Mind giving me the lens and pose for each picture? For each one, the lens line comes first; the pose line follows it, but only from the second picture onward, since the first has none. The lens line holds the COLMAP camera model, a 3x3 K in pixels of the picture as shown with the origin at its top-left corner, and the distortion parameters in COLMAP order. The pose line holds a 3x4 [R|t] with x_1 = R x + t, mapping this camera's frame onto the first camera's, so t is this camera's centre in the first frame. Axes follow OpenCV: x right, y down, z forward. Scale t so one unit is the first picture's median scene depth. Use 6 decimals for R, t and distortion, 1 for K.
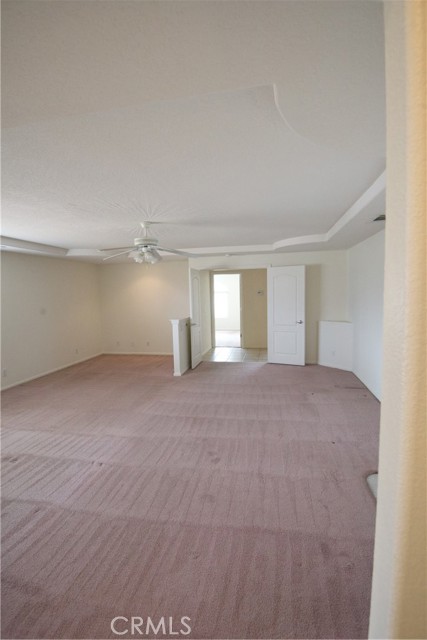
lens RADIAL K [[308.5, 0, 211.3], [0, 308.5, 320.2], [0, 0, 1]] dist [-0.012552, -0.014126]
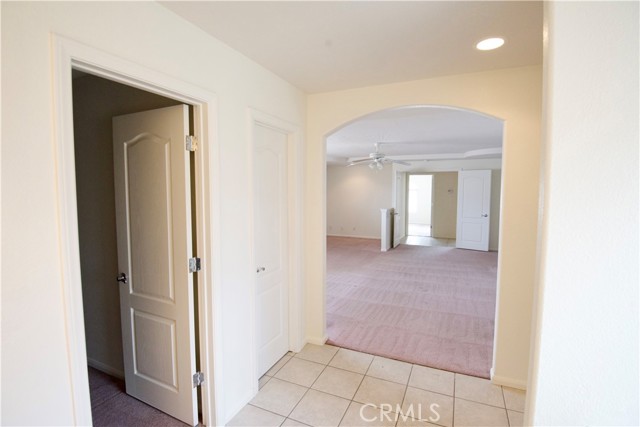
lens RADIAL K [[308.5, 0, 315.1], [0, 308.5, 212.6], [0, 0, 1]] dist [-0.012552, -0.014126]
pose [[0.972053, 0.040842, -0.231181, -0.147497], [-0.044370, 0.998964, -0.010079, 0.060576], [0.230530, 0.020055, 0.972859, -0.568235]]
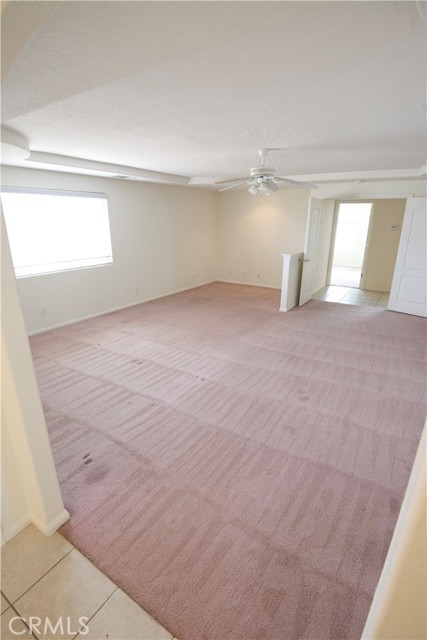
lens RADIAL K [[308.5, 0, 210.3], [0, 308.5, 321.1], [0, 0, 1]] dist [-0.012552, -0.014126]
pose [[0.928367, 0.141247, -0.343778, 0.029931], [-0.057880, 0.968630, 0.241673, -0.027404], [0.367130, -0.204464, 0.907420, -0.013778]]
